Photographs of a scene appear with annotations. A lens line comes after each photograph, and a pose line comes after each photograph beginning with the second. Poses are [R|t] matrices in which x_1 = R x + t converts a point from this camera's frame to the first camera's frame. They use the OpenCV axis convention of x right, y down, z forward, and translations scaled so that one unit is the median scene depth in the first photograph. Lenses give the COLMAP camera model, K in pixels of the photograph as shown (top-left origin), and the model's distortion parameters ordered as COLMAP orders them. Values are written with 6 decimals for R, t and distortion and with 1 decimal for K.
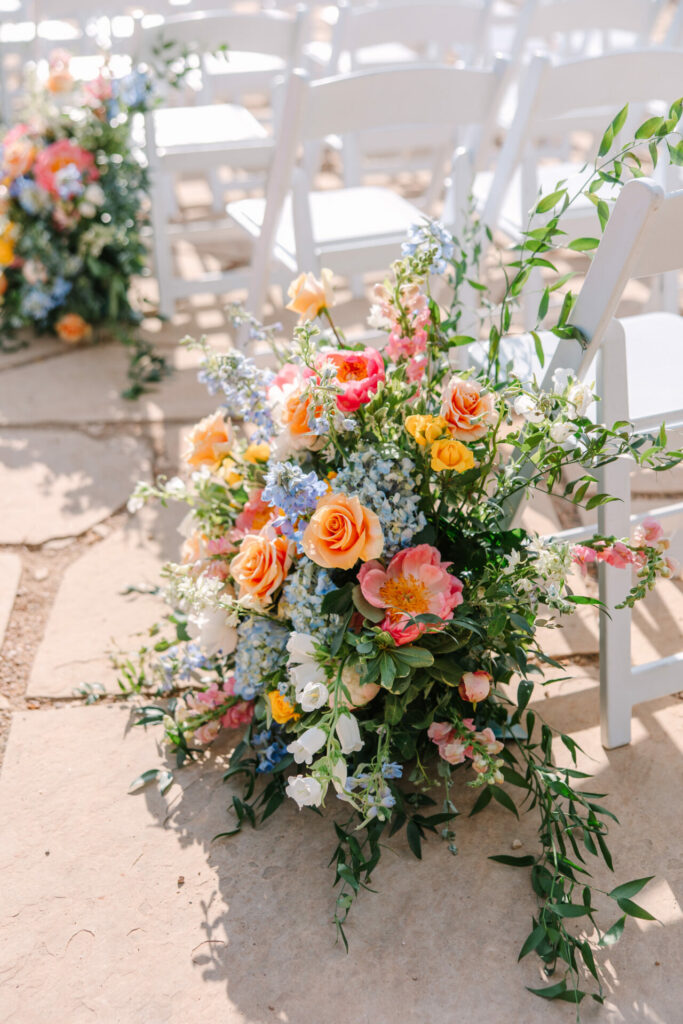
lens RADIAL K [[1312.8, 0, 341.5], [0, 1312.8, 512.0], [0, 0, 1]] dist [0.003059, 0.019410]
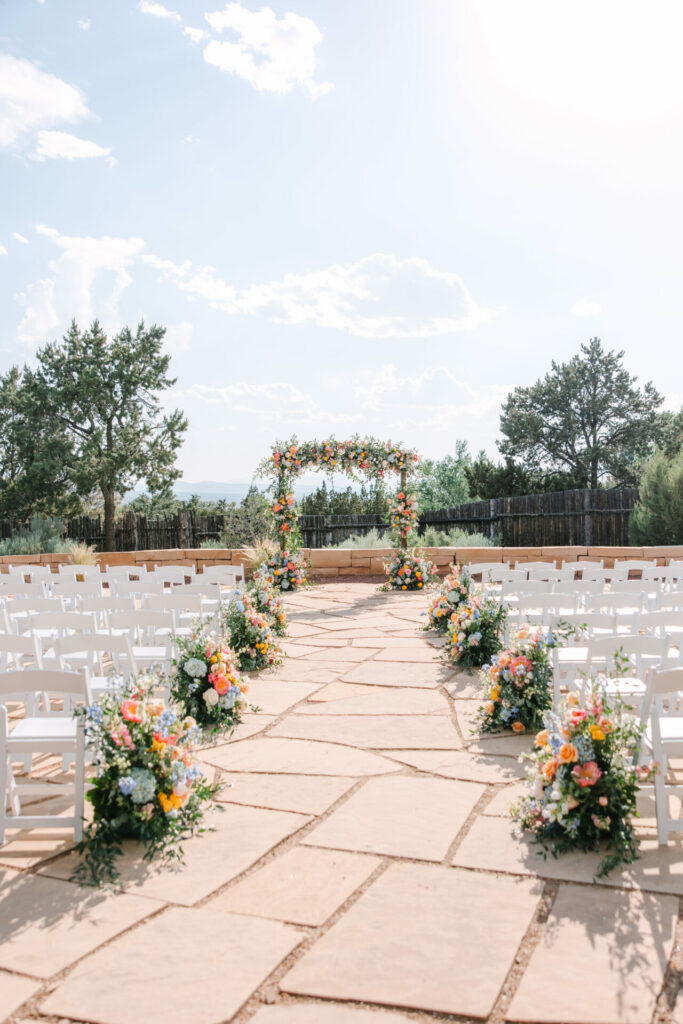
lens RADIAL K [[962.2, 0, 341.5], [0, 962.2, 512.0], [0, 0, 1]] dist [-0.002158, -0.000801]
pose [[0.909497, -0.008199, -0.415629, 0.276474], [-0.170159, 0.904870, -0.390200, 0.283374], [0.379289, 0.425609, 0.821582, -0.887068]]
